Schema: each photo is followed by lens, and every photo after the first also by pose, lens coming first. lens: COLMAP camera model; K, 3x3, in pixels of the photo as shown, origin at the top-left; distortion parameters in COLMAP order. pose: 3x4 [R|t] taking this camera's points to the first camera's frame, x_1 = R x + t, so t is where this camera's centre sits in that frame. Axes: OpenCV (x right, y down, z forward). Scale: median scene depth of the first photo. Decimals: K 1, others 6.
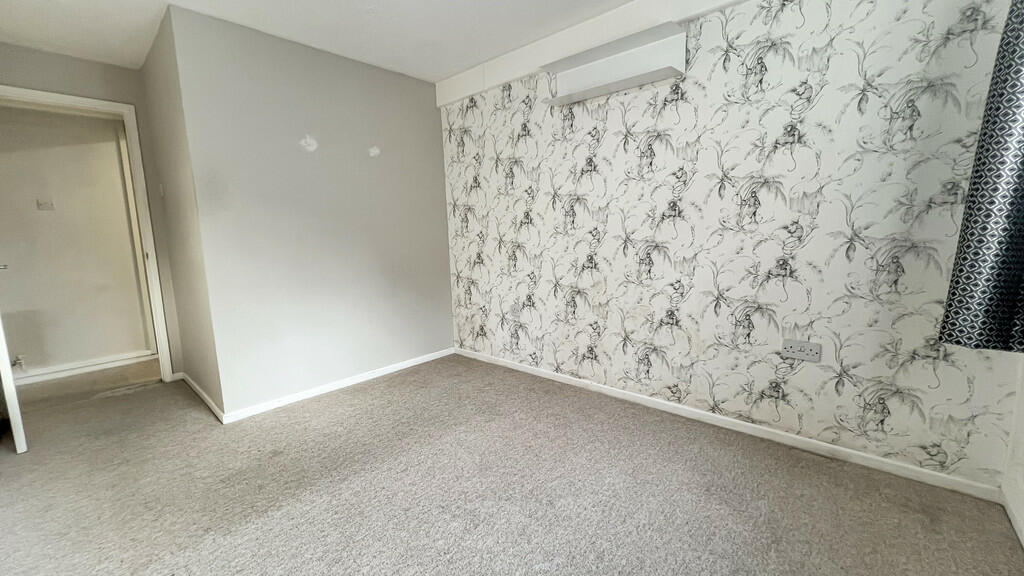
lens RADIAL K [[396.3, 0, 544.2], [0, 396.3, 277.8], [0, 0, 1]] dist [-0.000779, -0.000123]
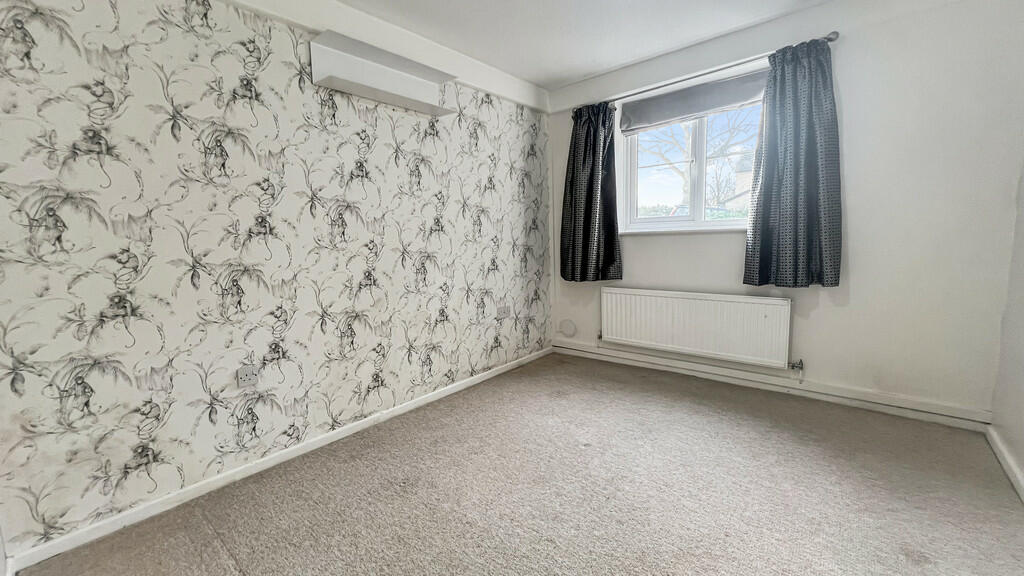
lens RADIAL K [[411.9, 0, 512.0], [0, 411.9, 288.0], [0, 0, 1]] dist [-0.001992, -0.000315]
pose [[0.023602, -0.096121, 0.995090, -0.764155], [0.155240, 0.983646, 0.091333, -0.051663], [-0.987595, 0.152323, 0.038138, 0.623312]]
